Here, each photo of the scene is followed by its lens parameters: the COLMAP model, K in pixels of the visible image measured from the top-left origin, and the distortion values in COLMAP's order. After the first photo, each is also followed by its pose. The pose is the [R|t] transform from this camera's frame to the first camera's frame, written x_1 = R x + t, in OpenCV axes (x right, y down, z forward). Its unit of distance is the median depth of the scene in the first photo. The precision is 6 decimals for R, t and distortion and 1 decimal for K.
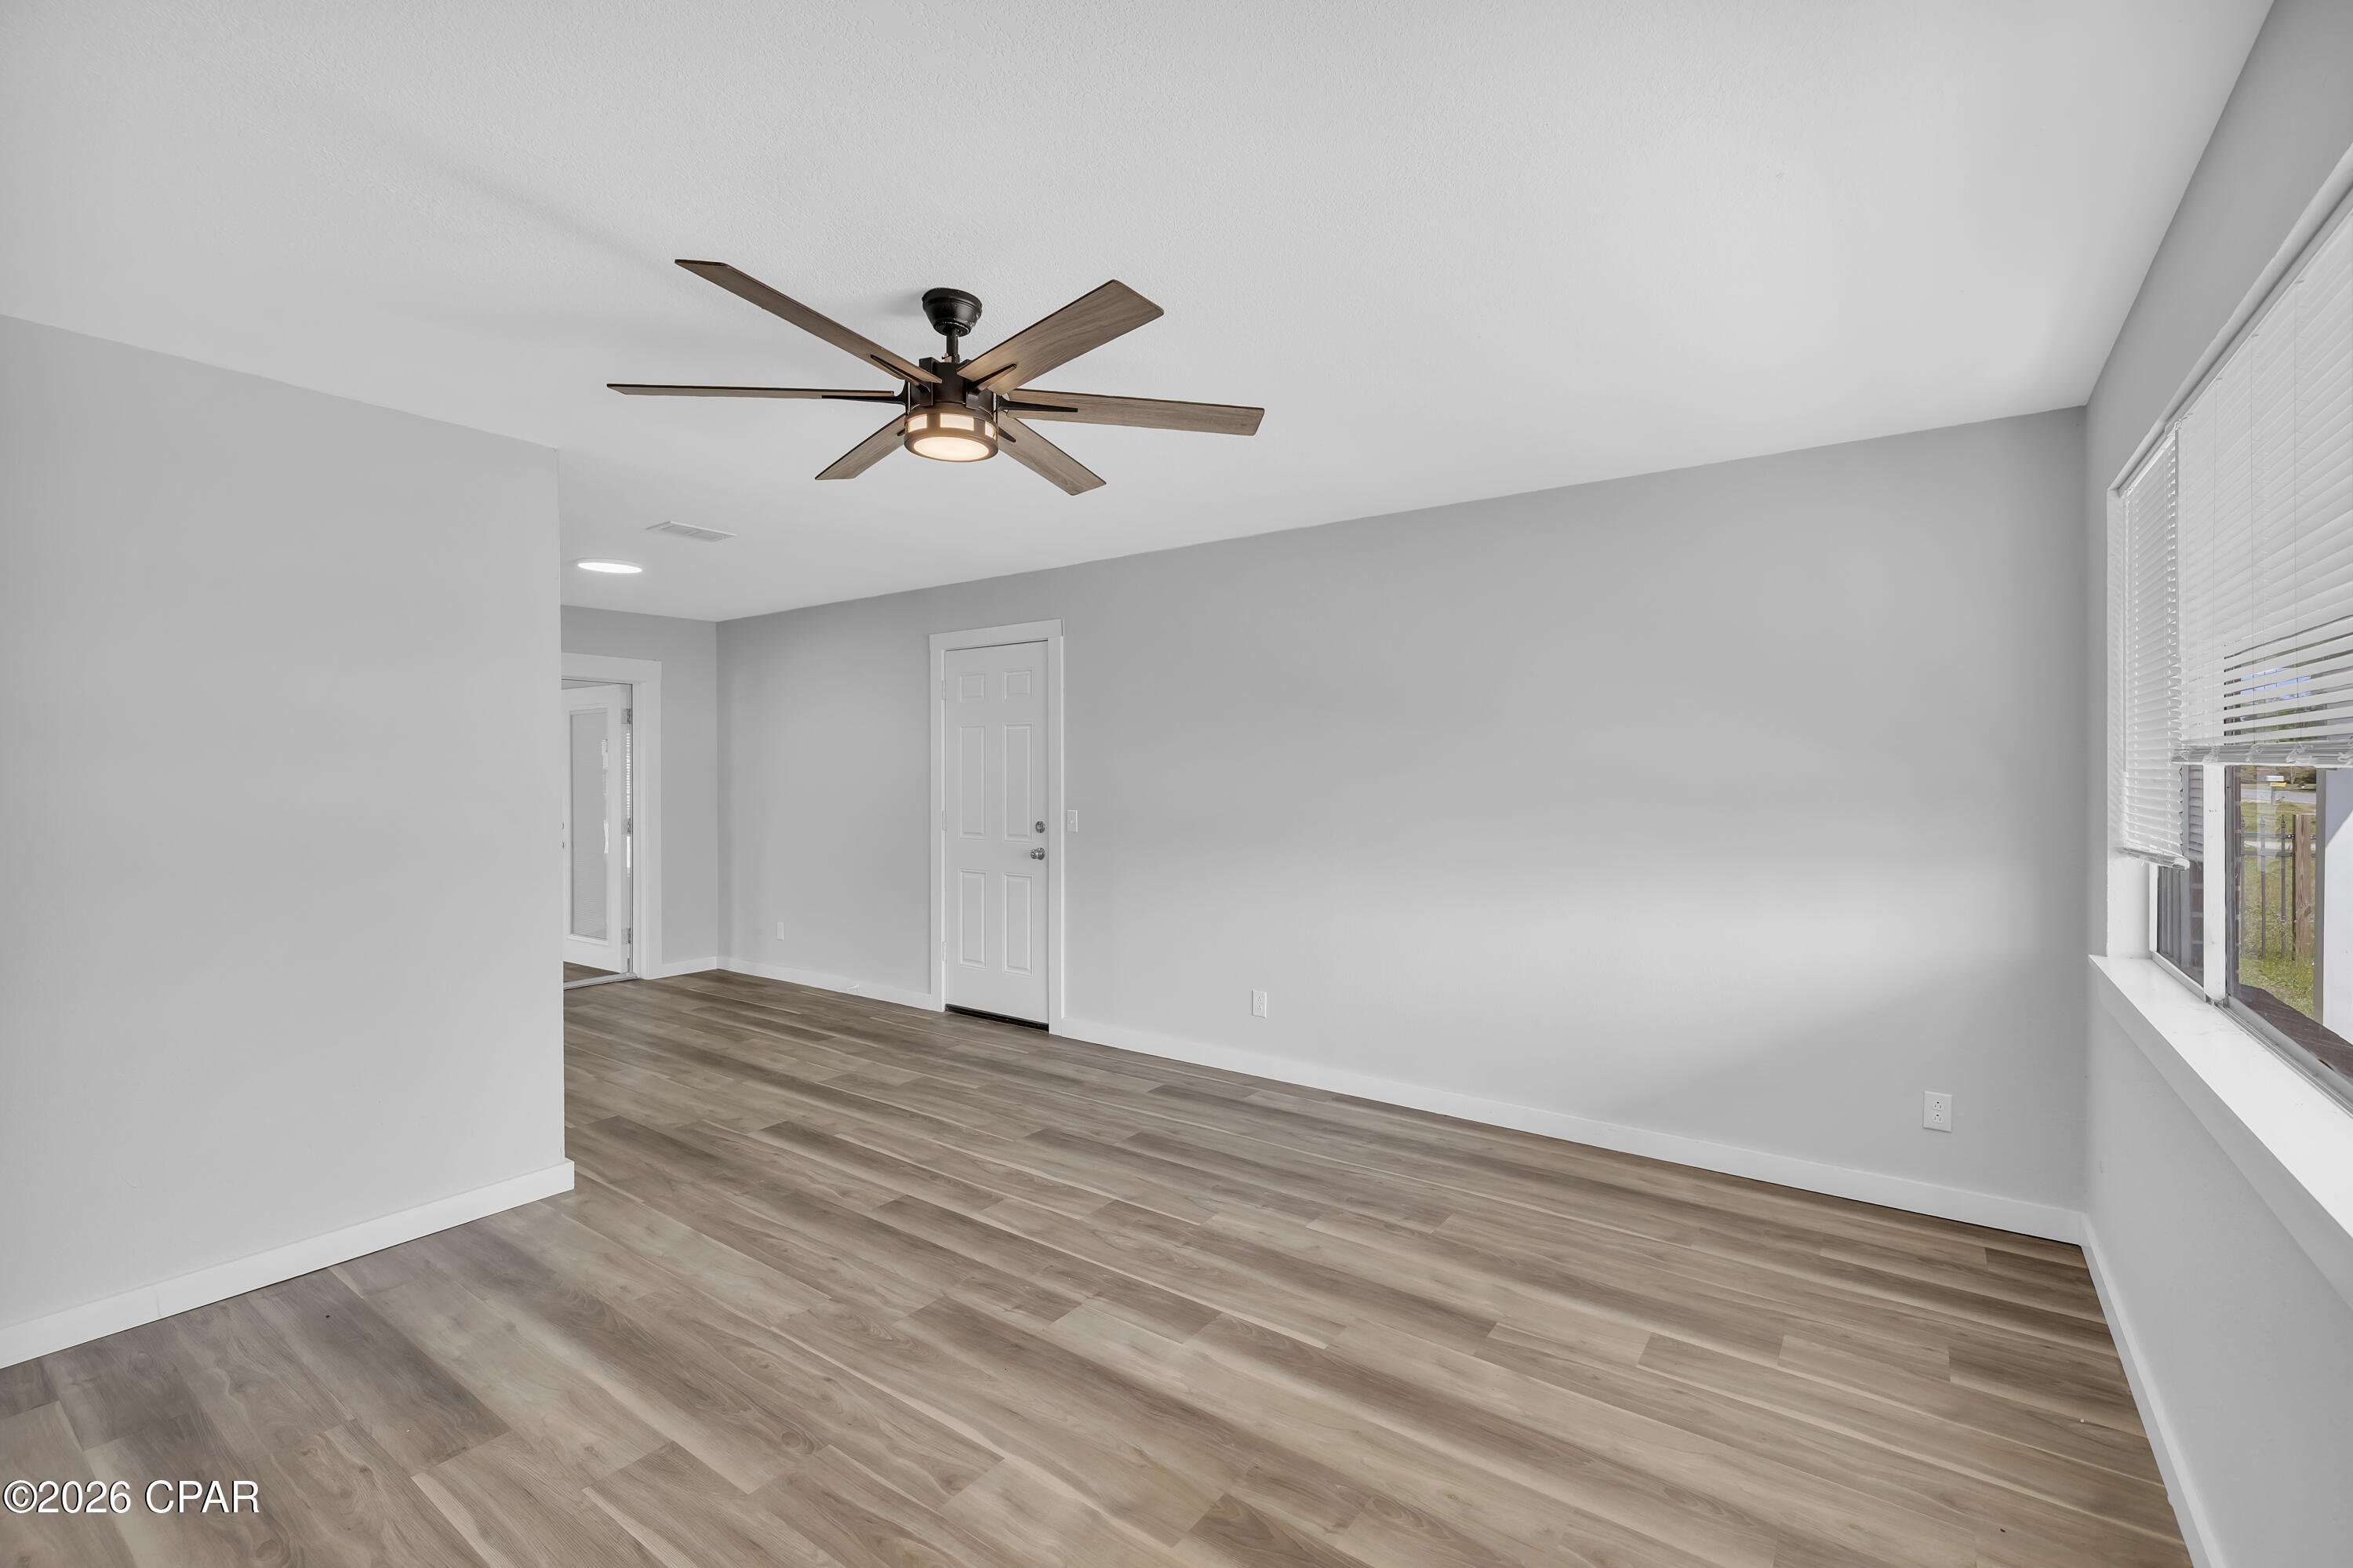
lens RADIAL K [[1009.4, 0, 1180.7], [0, 1009.4, 765.8], [0, 0, 1]] dist [-0.001544, -0.000085]
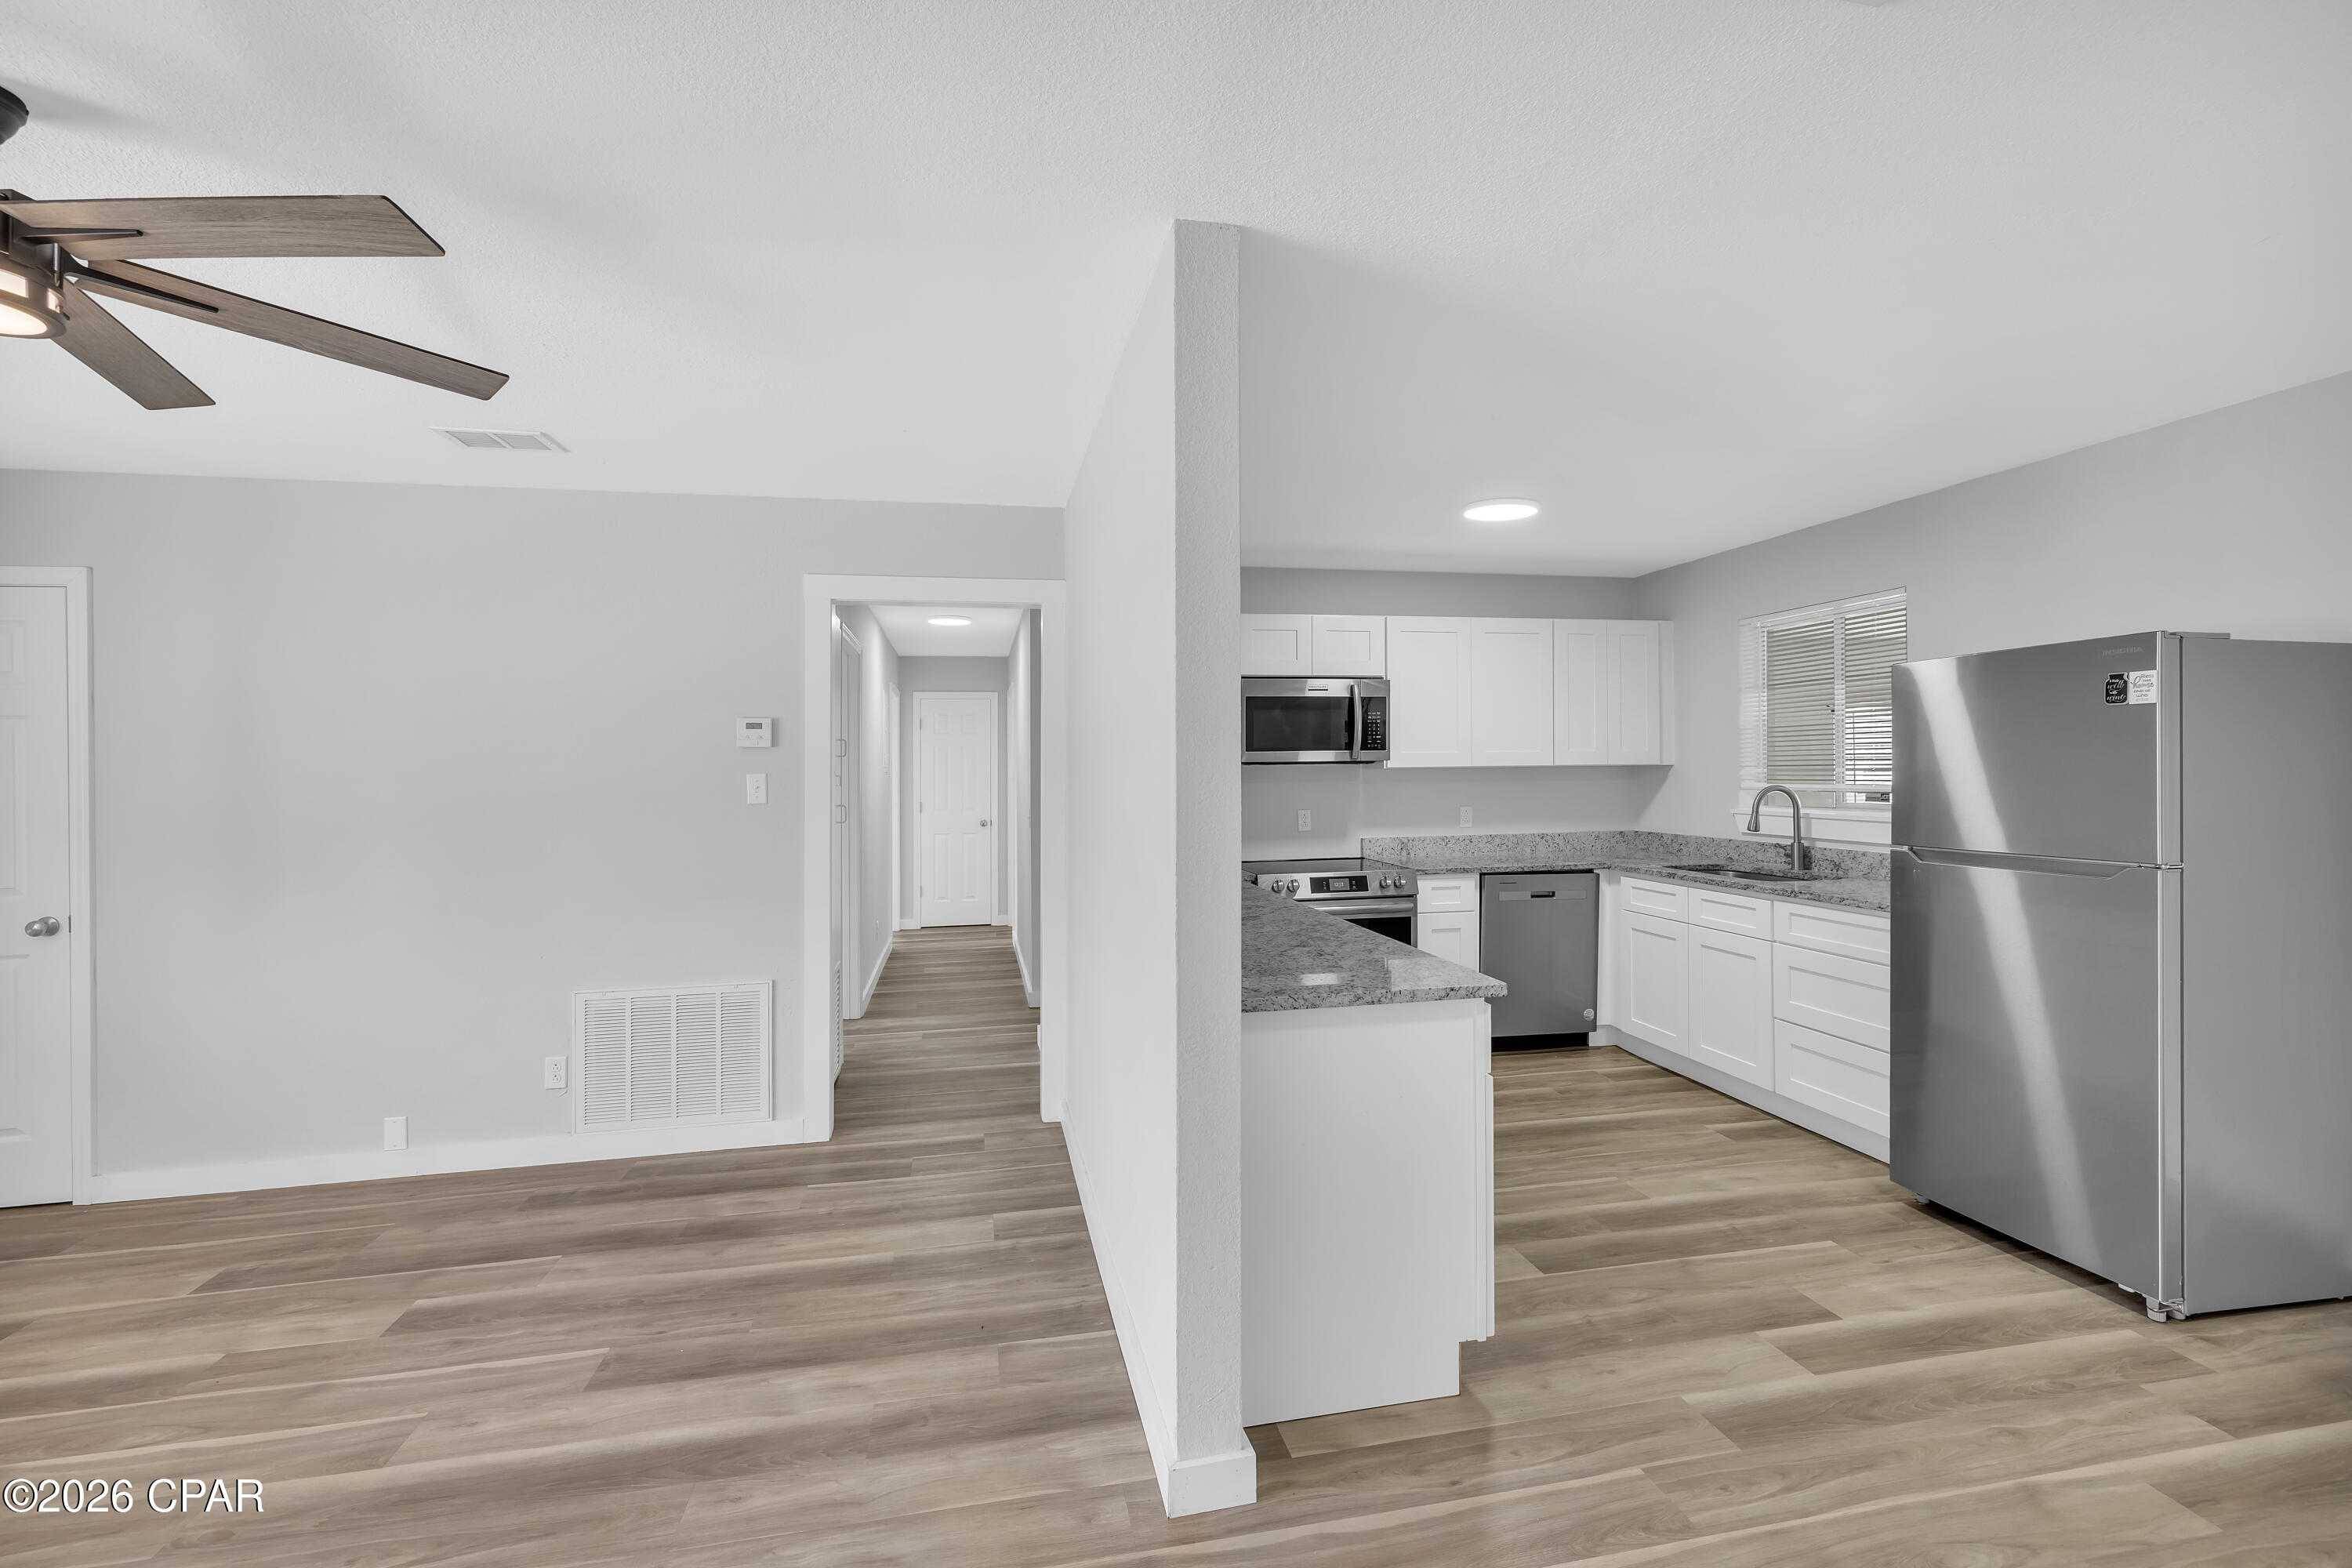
lens RADIAL K [[995.9, 0, 1165.1], [0, 995.9, 775.9], [0, 0, 1]] dist [0.001781, -0.001207]
pose [[-0.682443, 0.016102, -0.730761, -0.234999], [0.019565, 0.999802, 0.003759, 0.005398], [0.730677, -0.011732, -0.682623, 1.606204]]
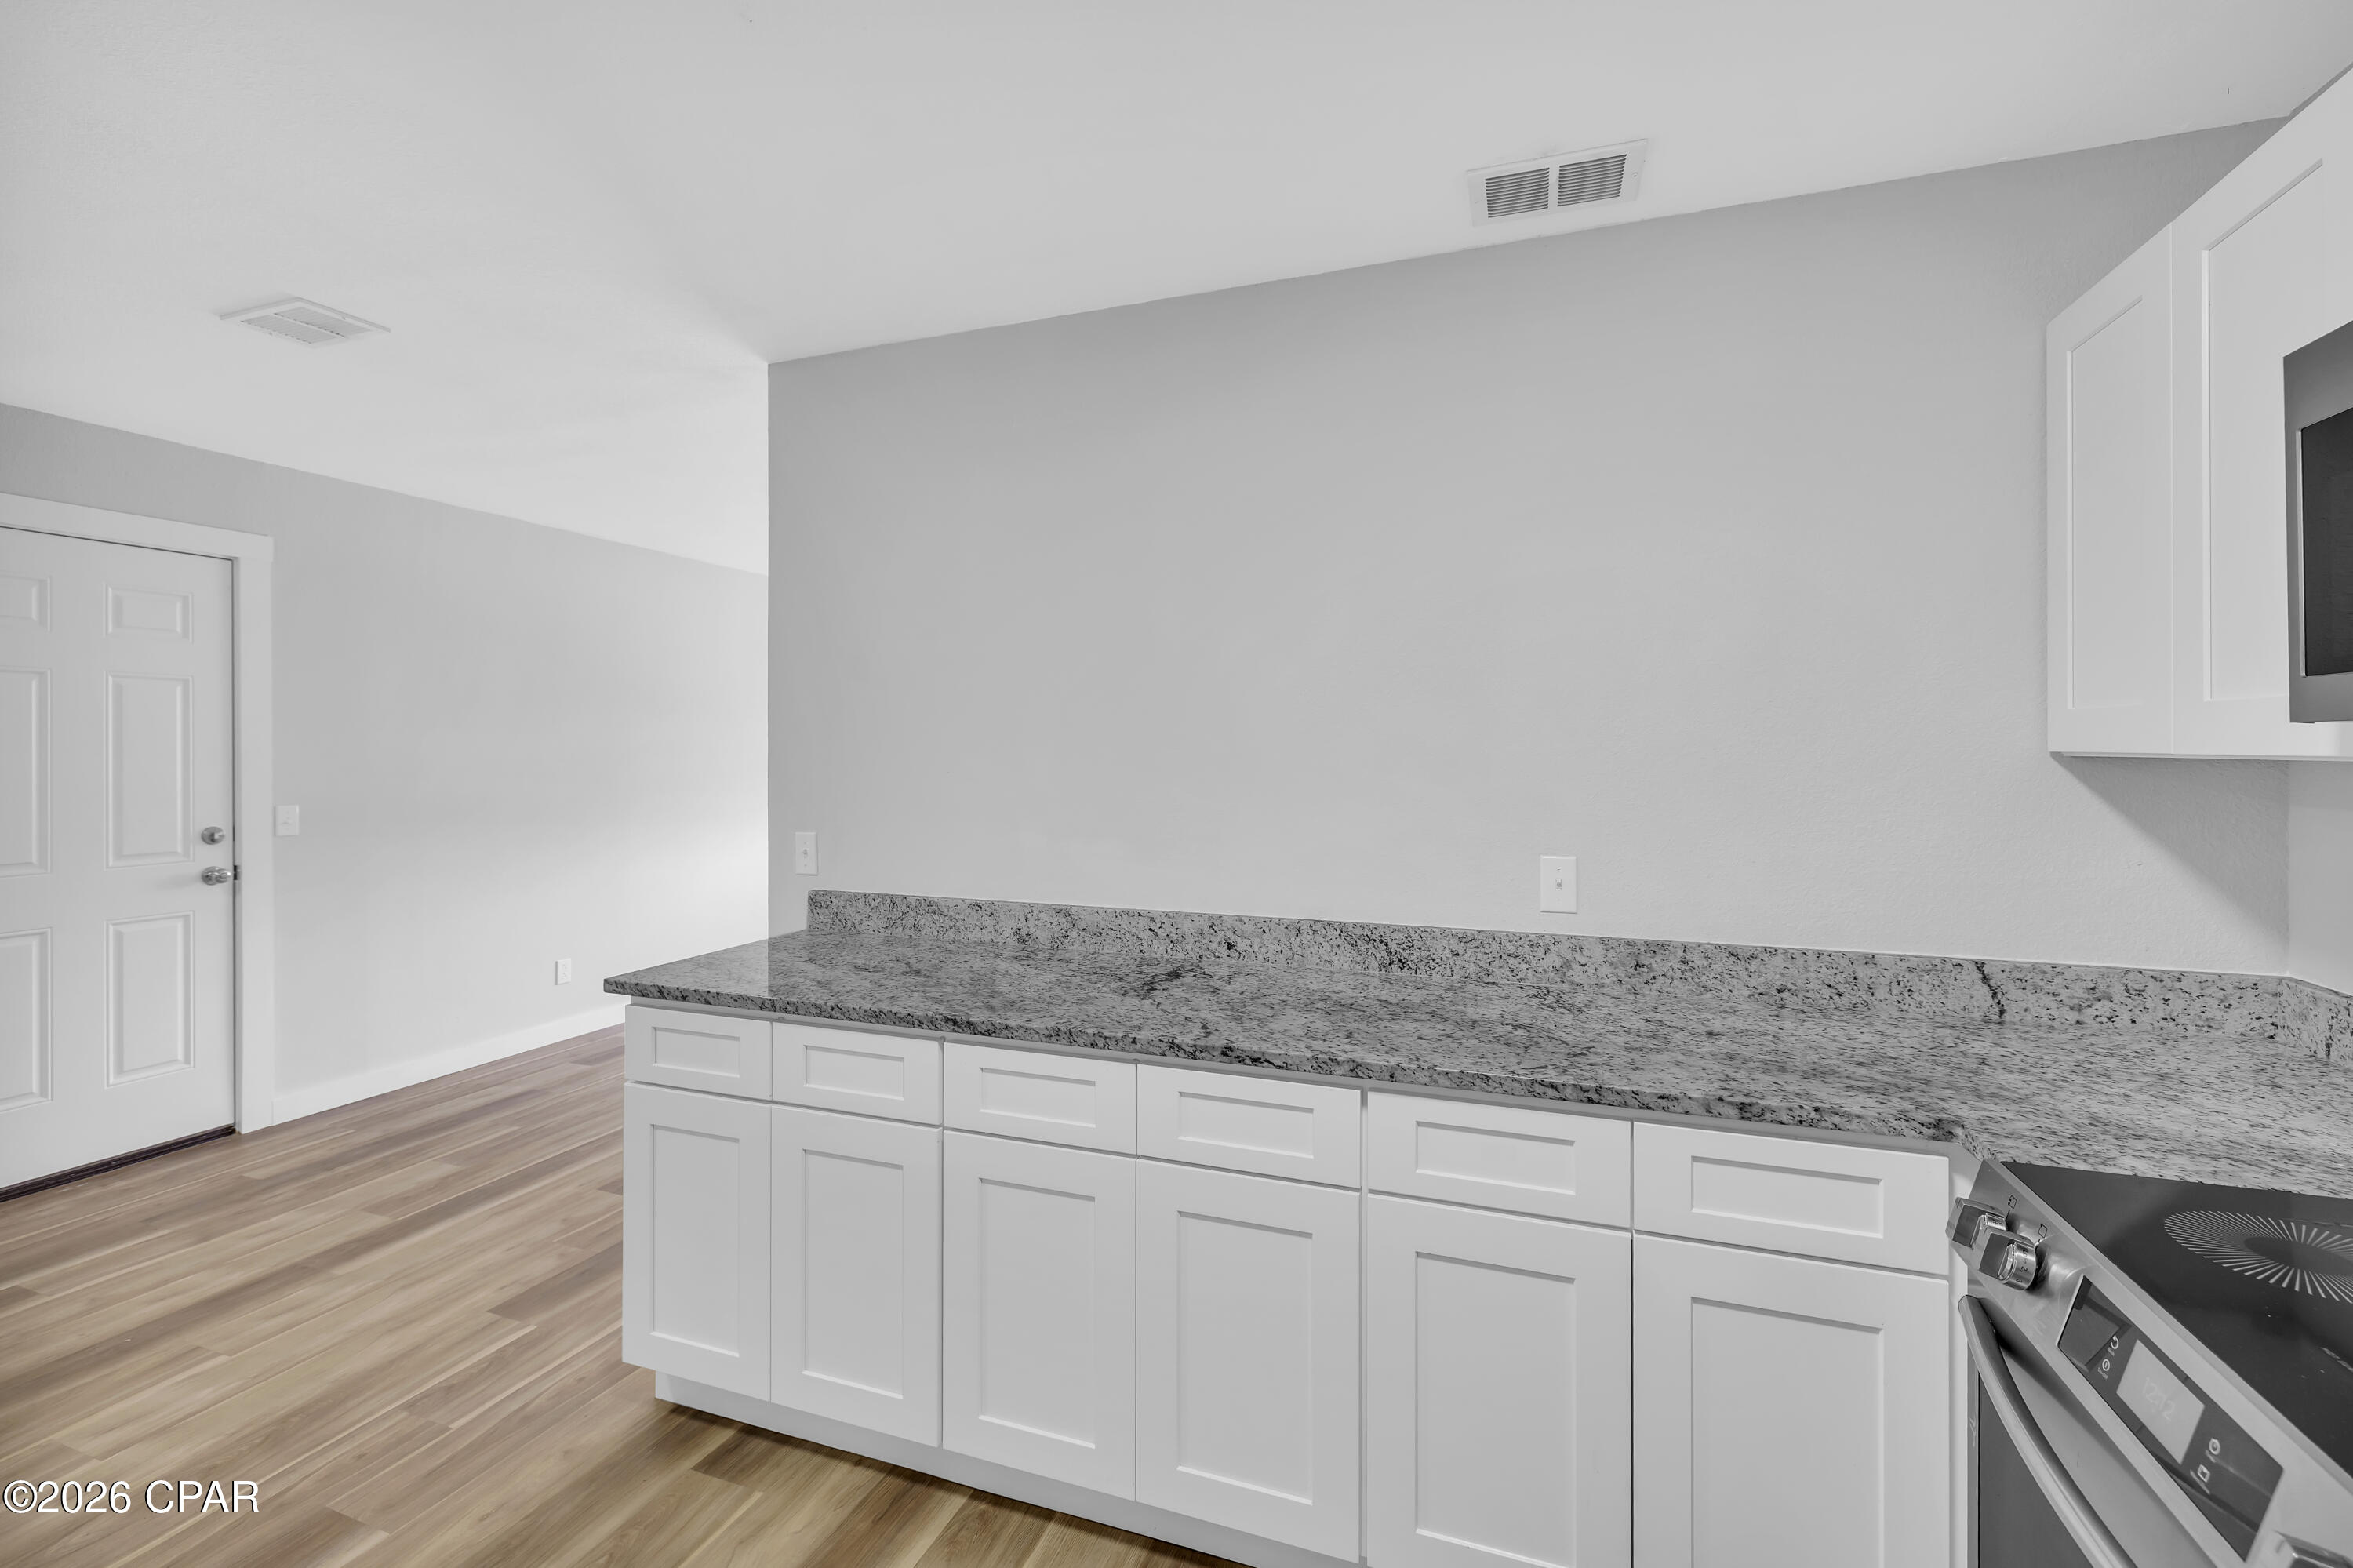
lens RADIAL K [[1009.4, 0, 1172.5], [0, 1009.4, 744.3], [0, 0, 1]] dist [-0.001544, -0.000085]
pose [[-0.269972, 0.007909, 0.962836, -1.776621], [-0.007337, 0.999920, -0.010271, 0.007452], [-0.962840, -0.009837, -0.269893, 1.079089]]
